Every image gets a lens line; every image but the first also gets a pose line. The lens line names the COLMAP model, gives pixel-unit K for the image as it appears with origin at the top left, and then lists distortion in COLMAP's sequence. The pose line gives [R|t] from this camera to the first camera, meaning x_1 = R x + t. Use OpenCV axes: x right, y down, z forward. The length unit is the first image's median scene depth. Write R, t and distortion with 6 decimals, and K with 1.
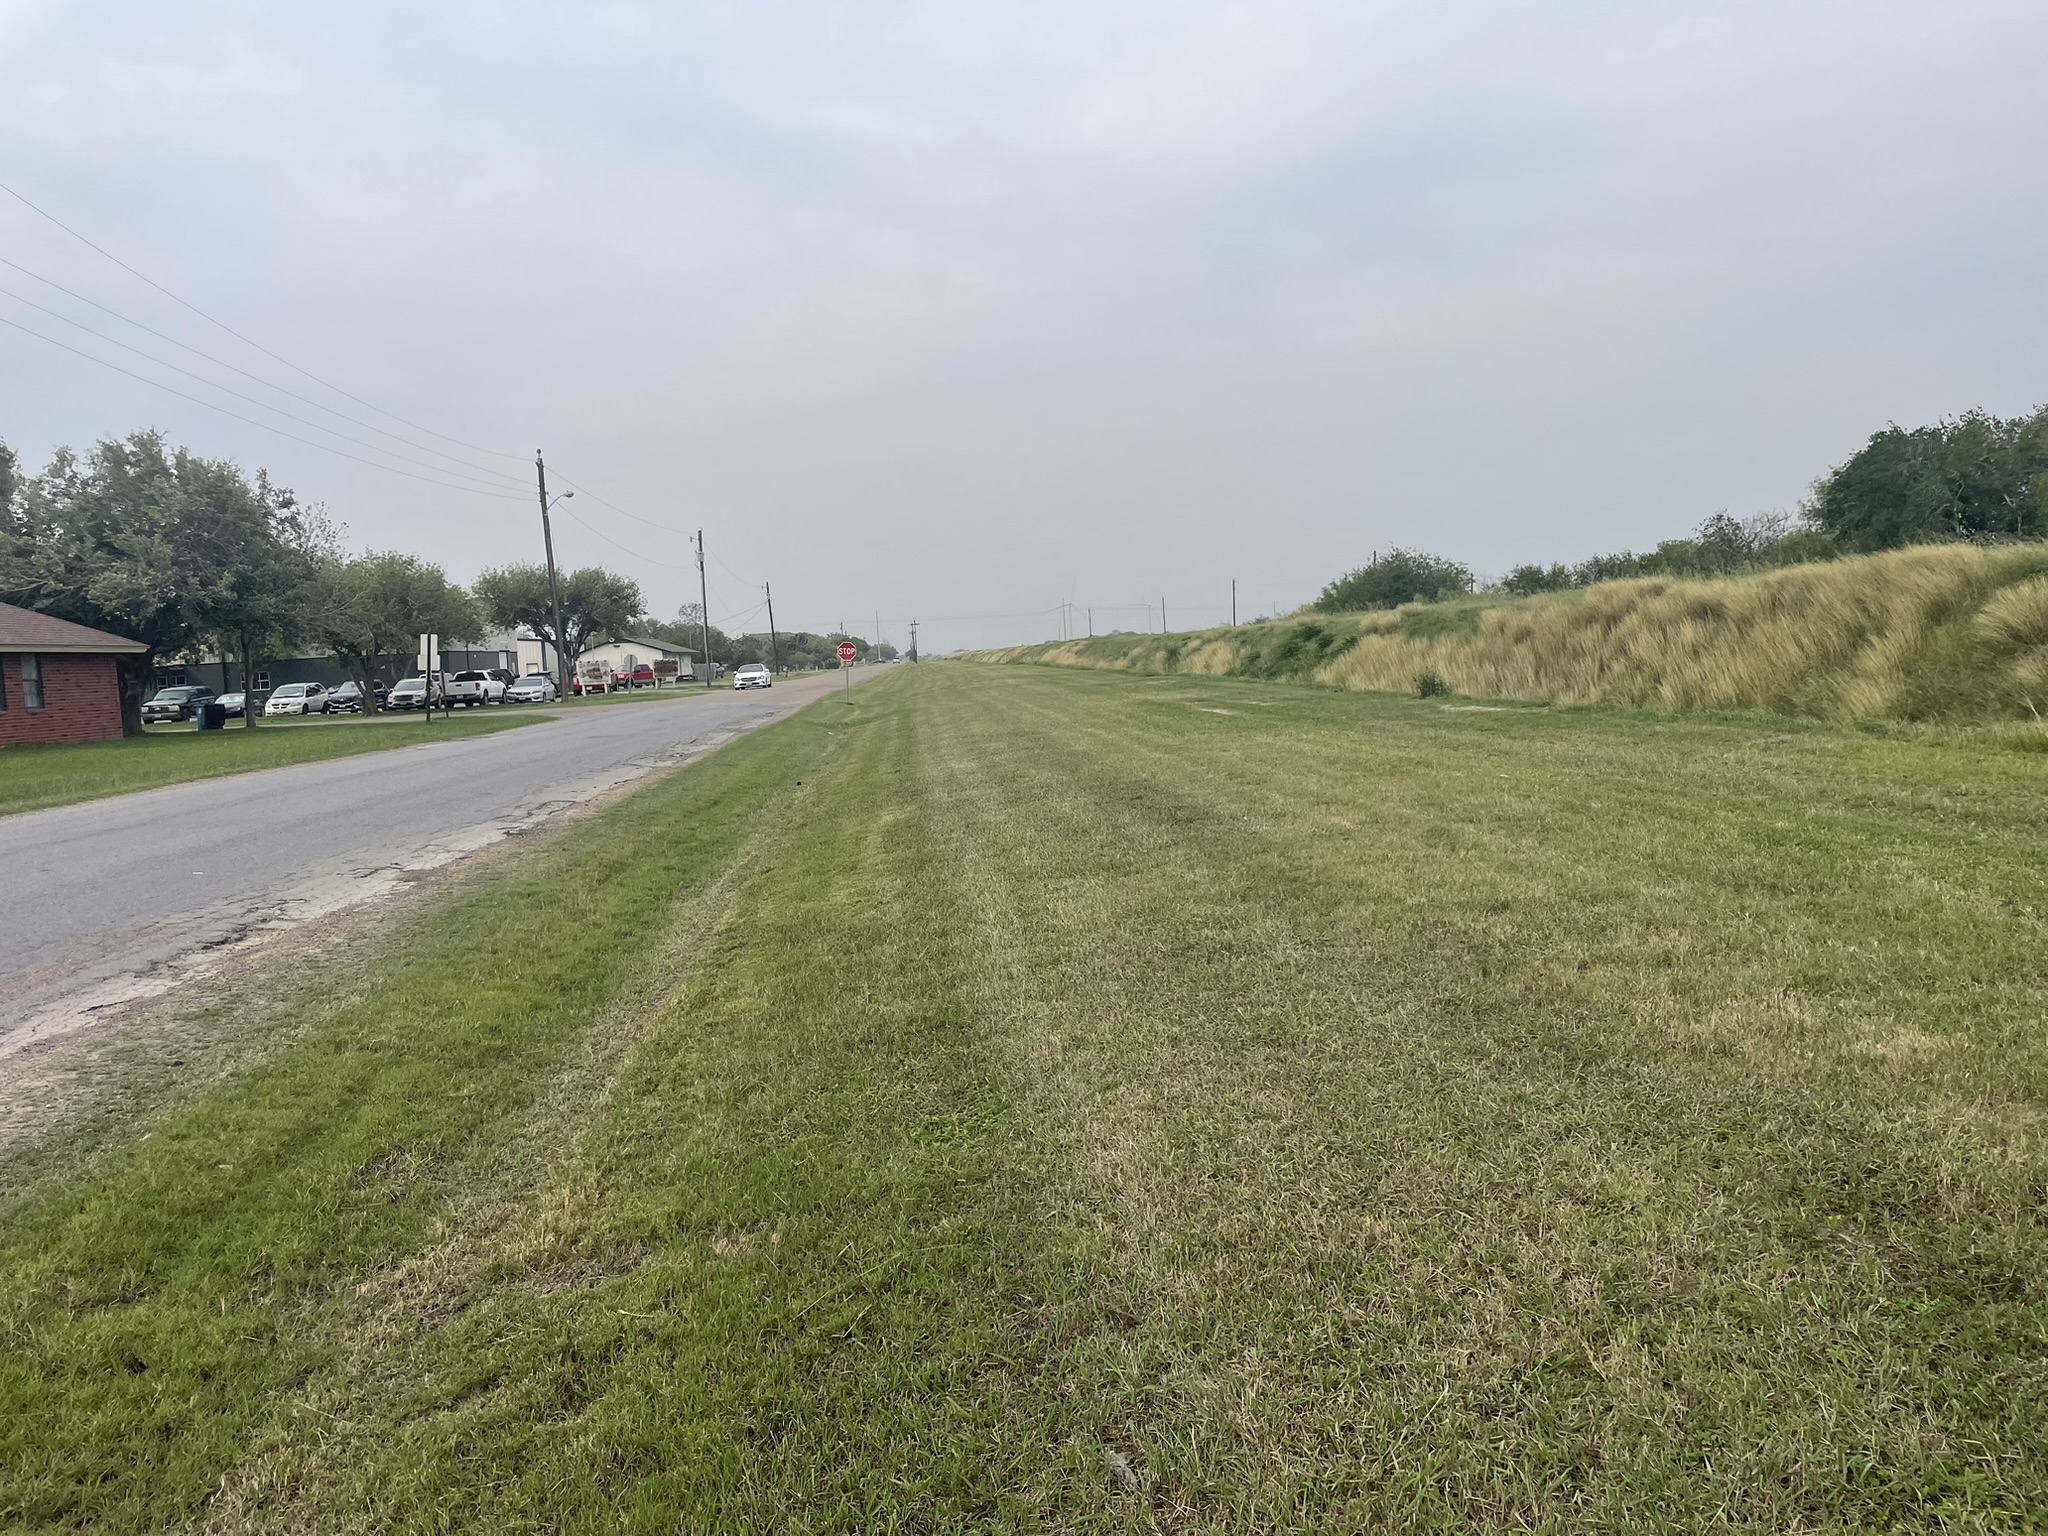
lens RADIAL K [[1533.7, 0, 1024.0], [0, 1533.7, 768.0], [0, 0, 1]] dist [-0.002817, -0.003230]
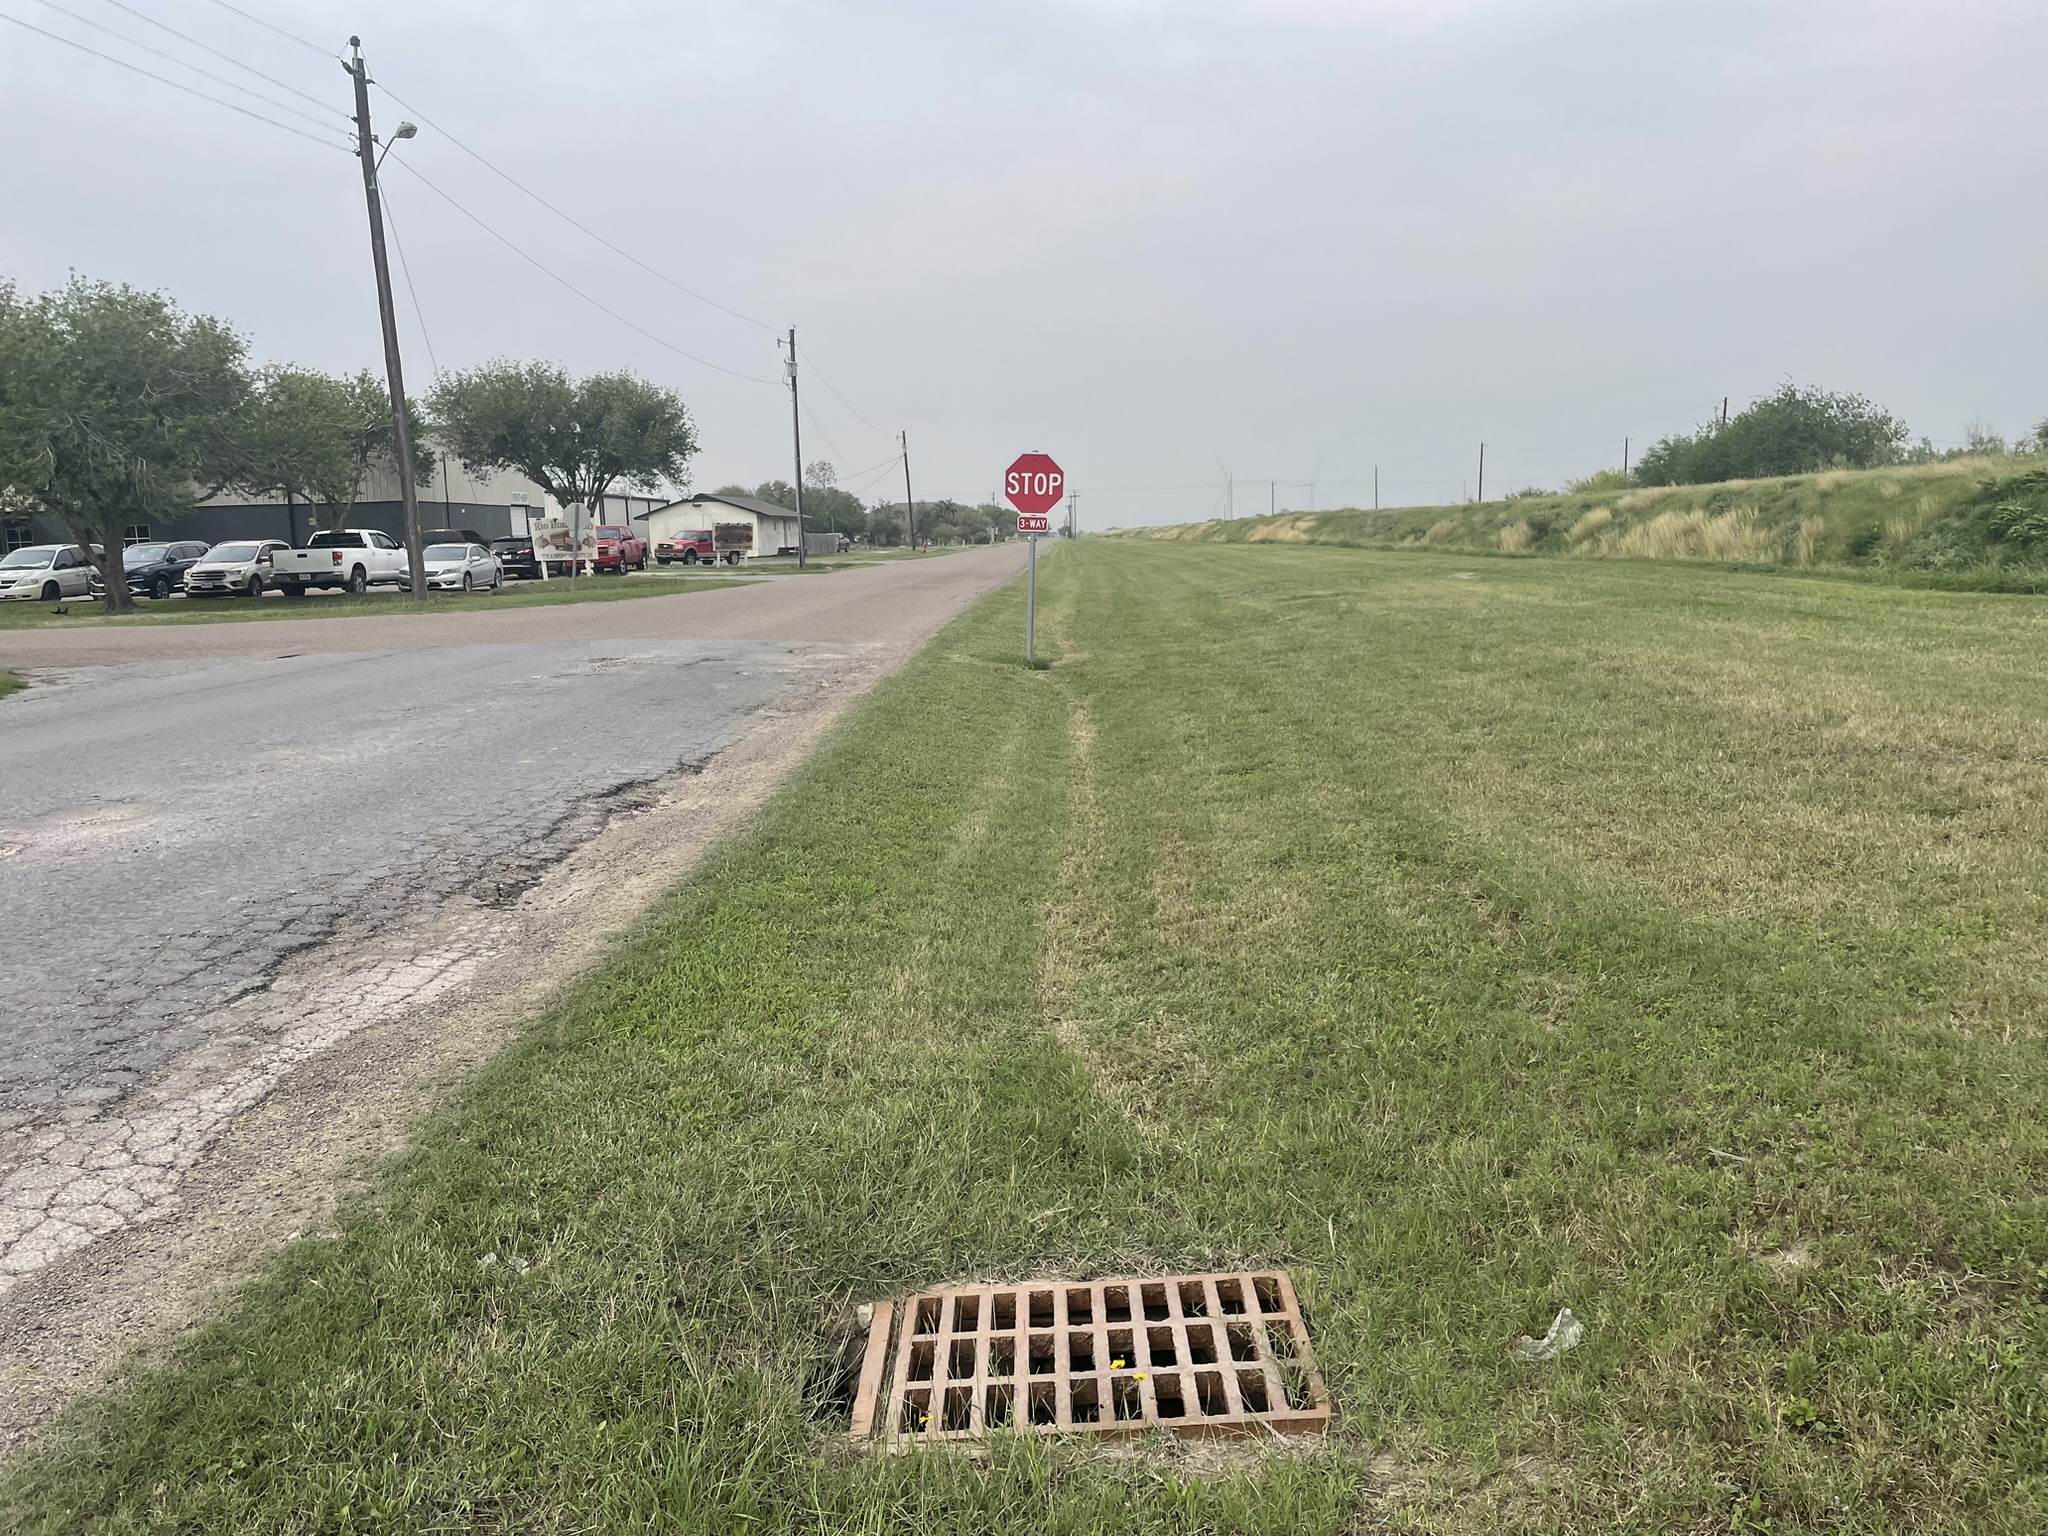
lens RADIAL K [[1533.7, 0, 1024.0], [0, 1533.7, 768.0], [0, 0, 1]] dist [-0.002817, -0.003230]
pose [[0.995021, 0.038399, -0.091971, -0.046412], [-0.031092, 0.996341, 0.079615, -0.023103], [0.094692, -0.076359, 0.992574, 0.367994]]
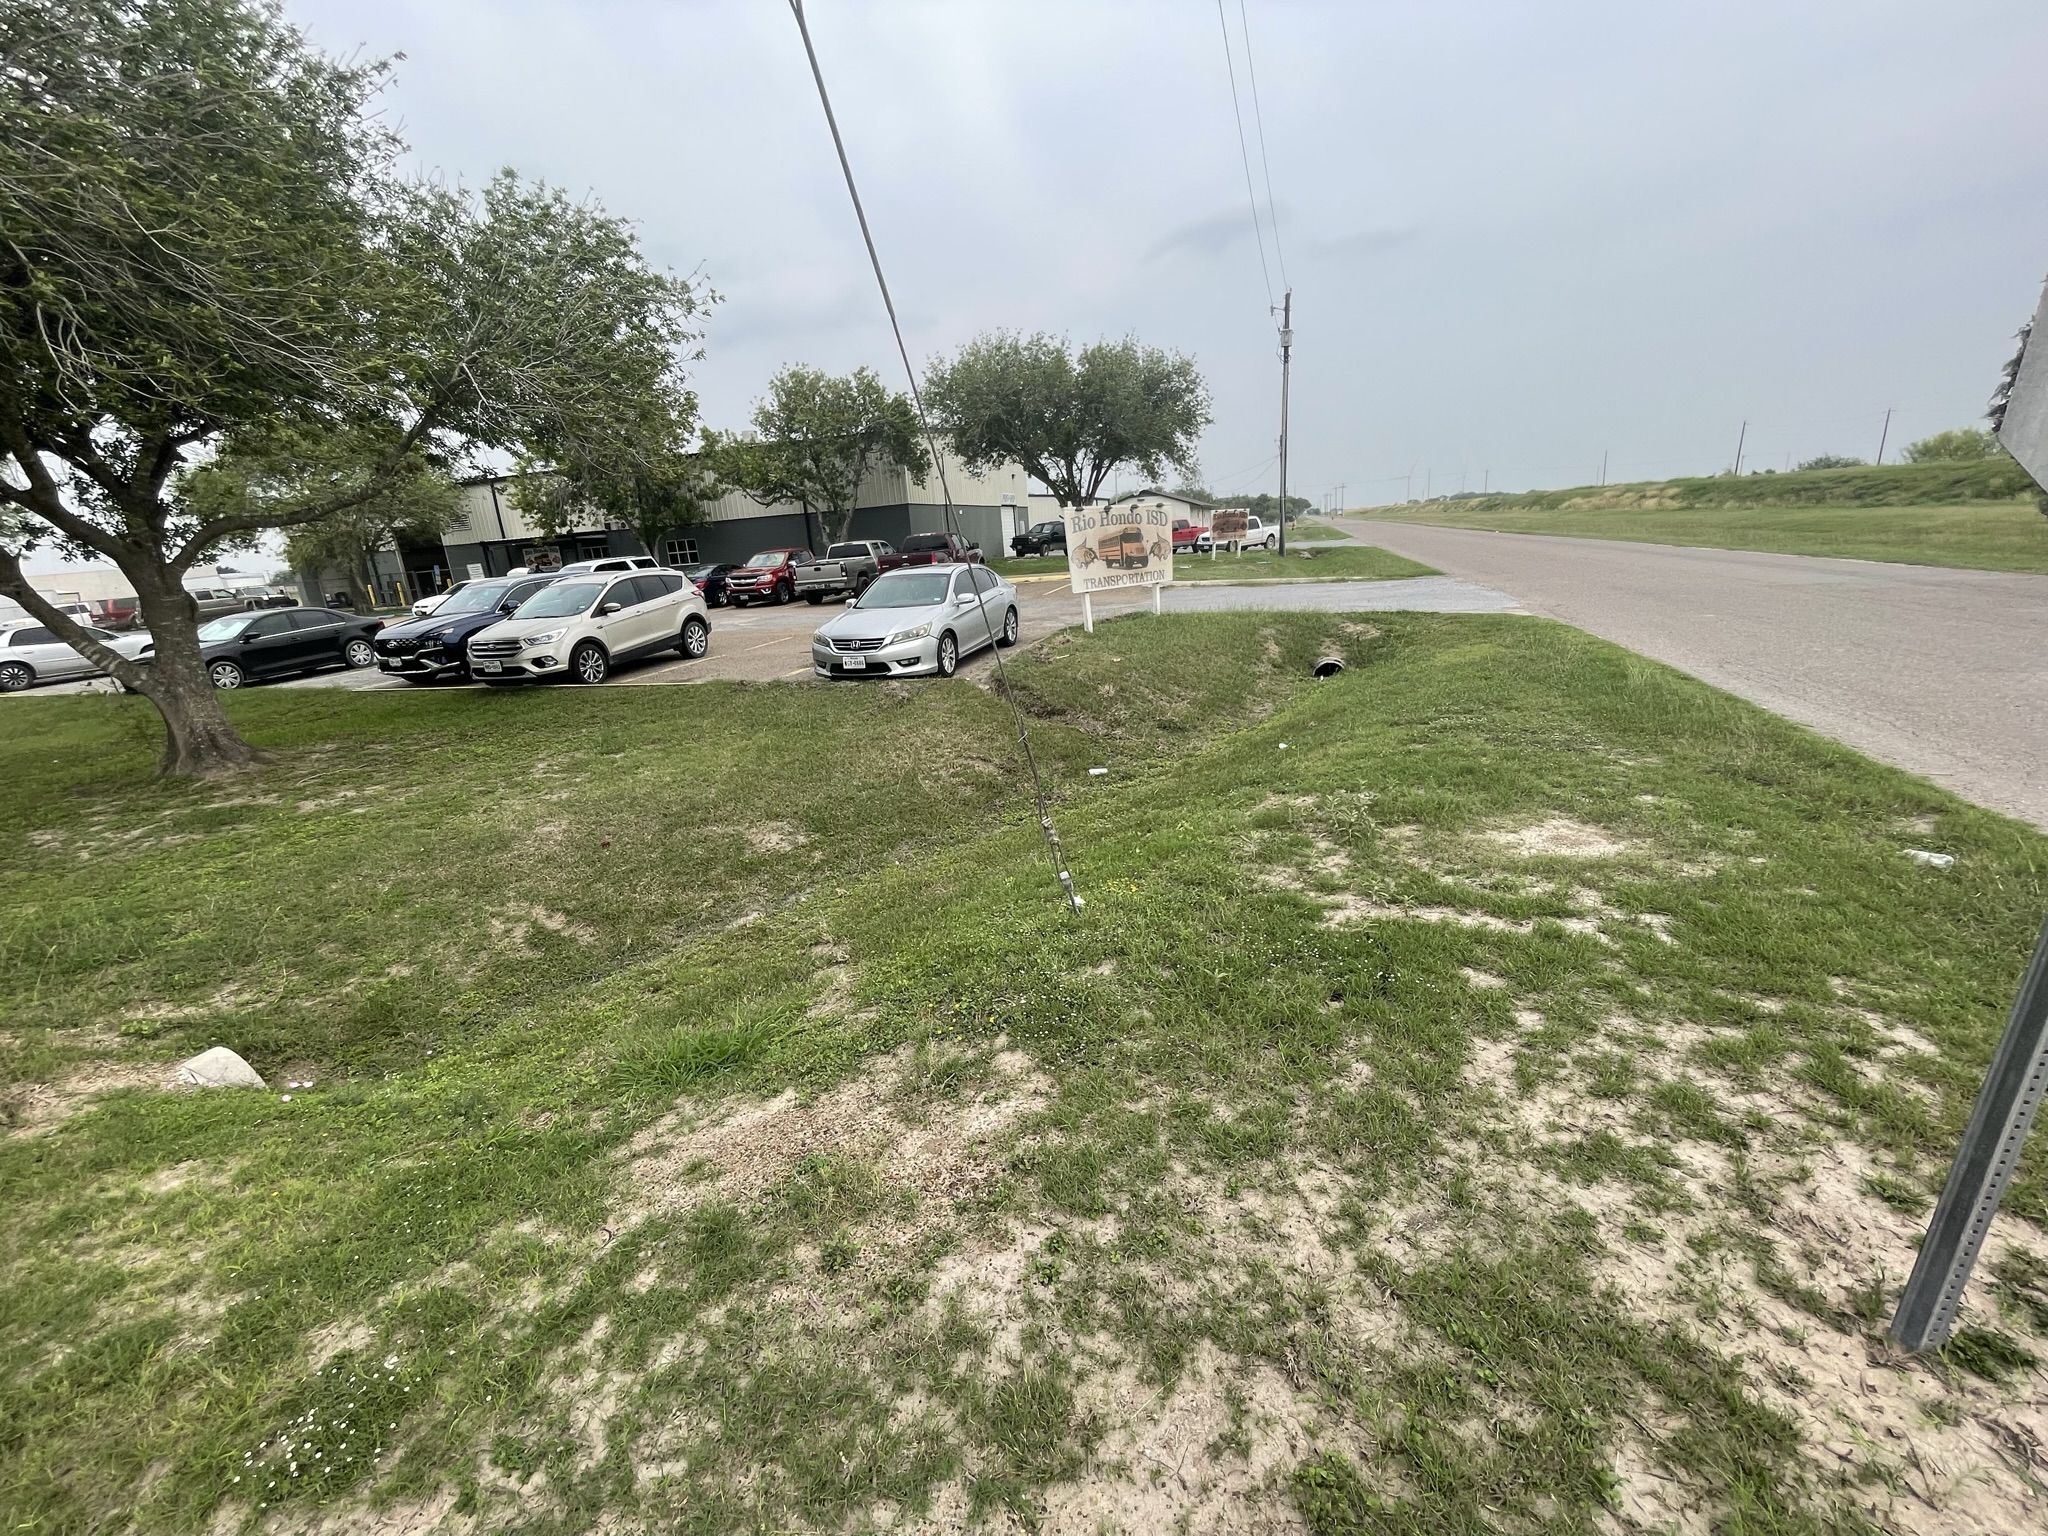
lens RADIAL K [[742.5, 0, 1024.0], [0, 742.5, 768.0], [0, 0, 1]] dist [-0.000995, -0.000045]
pose [[0.929333, 0.095740, -0.356616, -0.199516], [-0.003937, 0.968315, 0.249702, -0.046259], [0.369223, -0.230653, 0.900263, 0.700598]]
